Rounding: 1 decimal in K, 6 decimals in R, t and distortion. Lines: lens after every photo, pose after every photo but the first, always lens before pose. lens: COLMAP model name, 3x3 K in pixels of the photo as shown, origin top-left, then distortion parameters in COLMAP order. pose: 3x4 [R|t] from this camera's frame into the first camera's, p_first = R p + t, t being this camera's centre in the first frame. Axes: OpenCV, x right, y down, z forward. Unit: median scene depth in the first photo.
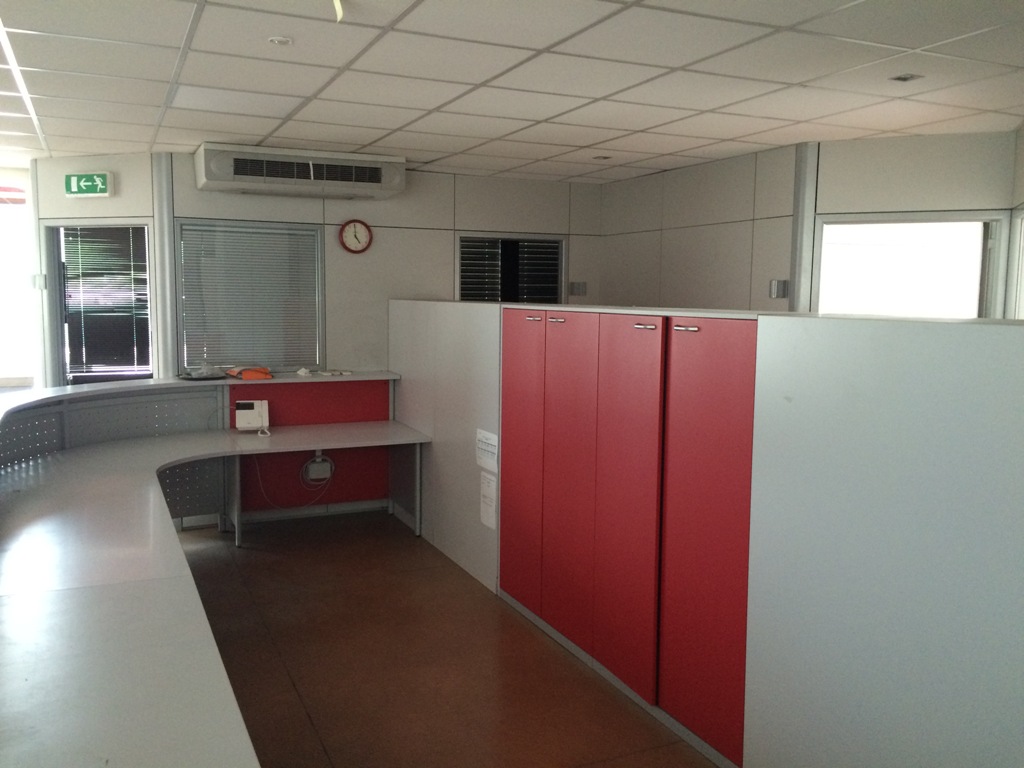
lens RADIAL K [[874.5, 0, 512.0], [0, 874.5, 384.0], [0, 0, 1]] dist [0.069993, 0.000355]
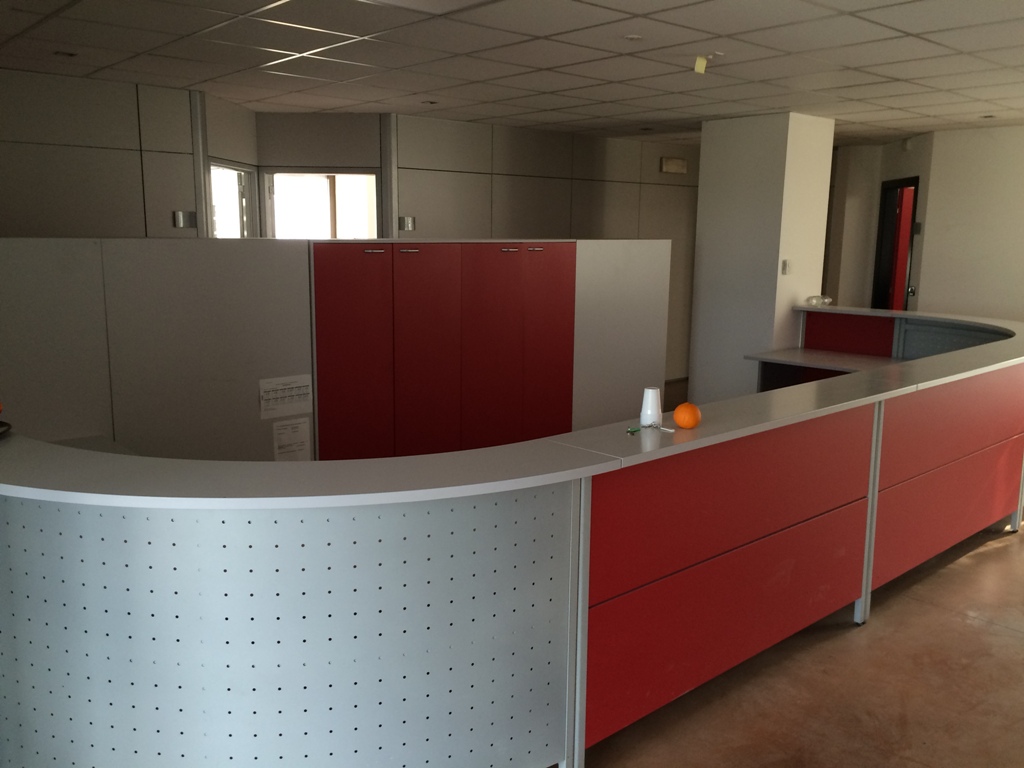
lens RADIAL K [[874.5, 0, 512.0], [0, 874.5, 384.0], [0, 0, 1]] dist [0.069993, 0.000355]
pose [[-0.290413, -0.182010, 0.939432, -2.071555], [0.087886, 0.972521, 0.215589, -0.252809], [-0.952857, 0.145173, -0.266436, 2.132752]]
